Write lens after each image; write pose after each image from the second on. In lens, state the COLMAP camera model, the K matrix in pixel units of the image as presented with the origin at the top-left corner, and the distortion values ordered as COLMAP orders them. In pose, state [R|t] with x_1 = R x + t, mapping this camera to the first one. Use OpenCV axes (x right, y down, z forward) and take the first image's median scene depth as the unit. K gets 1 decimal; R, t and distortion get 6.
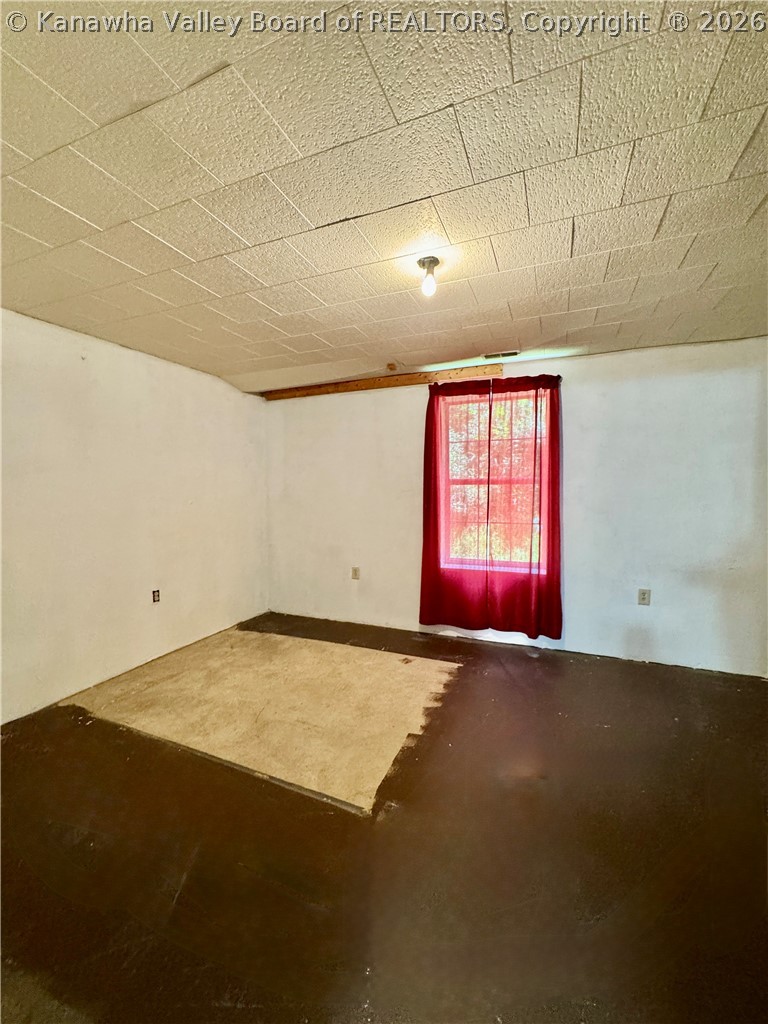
lens RADIAL K [[409.2, 0, 386.6], [0, 409.2, 514.4], [0, 0, 1]] dist [-0.000959, -0.000012]
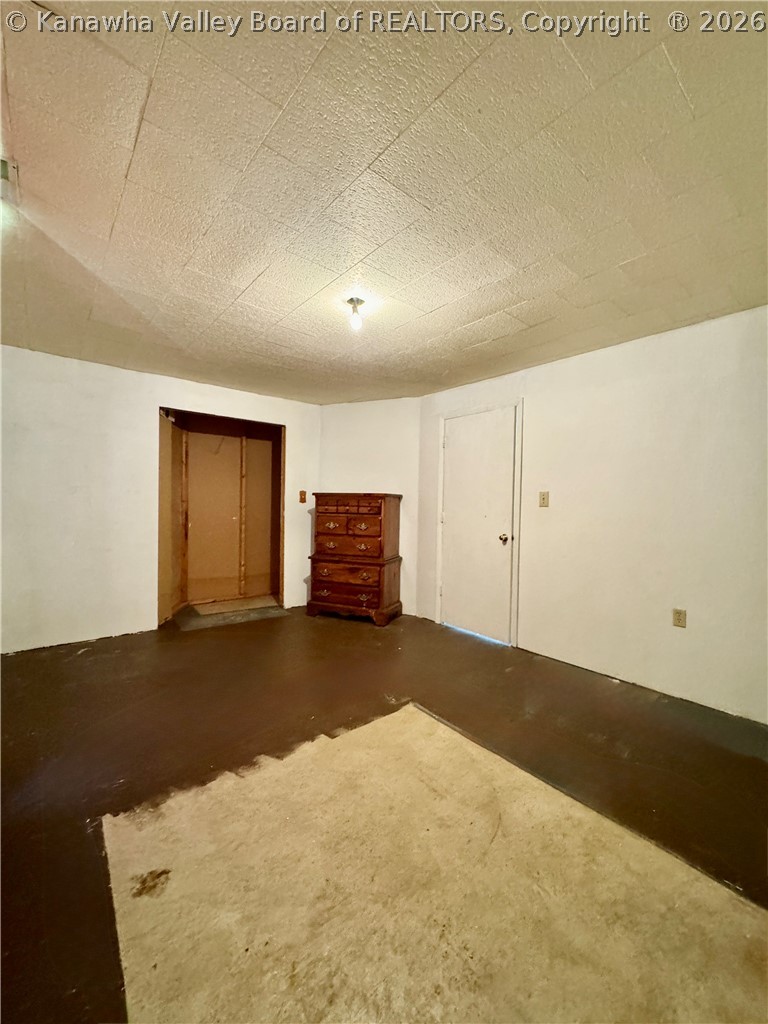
lens RADIAL K [[409.2, 0, 386.6], [0, 409.2, 514.4], [0, 0, 1]] dist [-0.000959, -0.000012]
pose [[-0.884396, -0.023165, 0.466162, -0.430632], [0.016561, 0.996581, 0.080943, -0.044248], [-0.466443, 0.079306, -0.880989, 1.550569]]
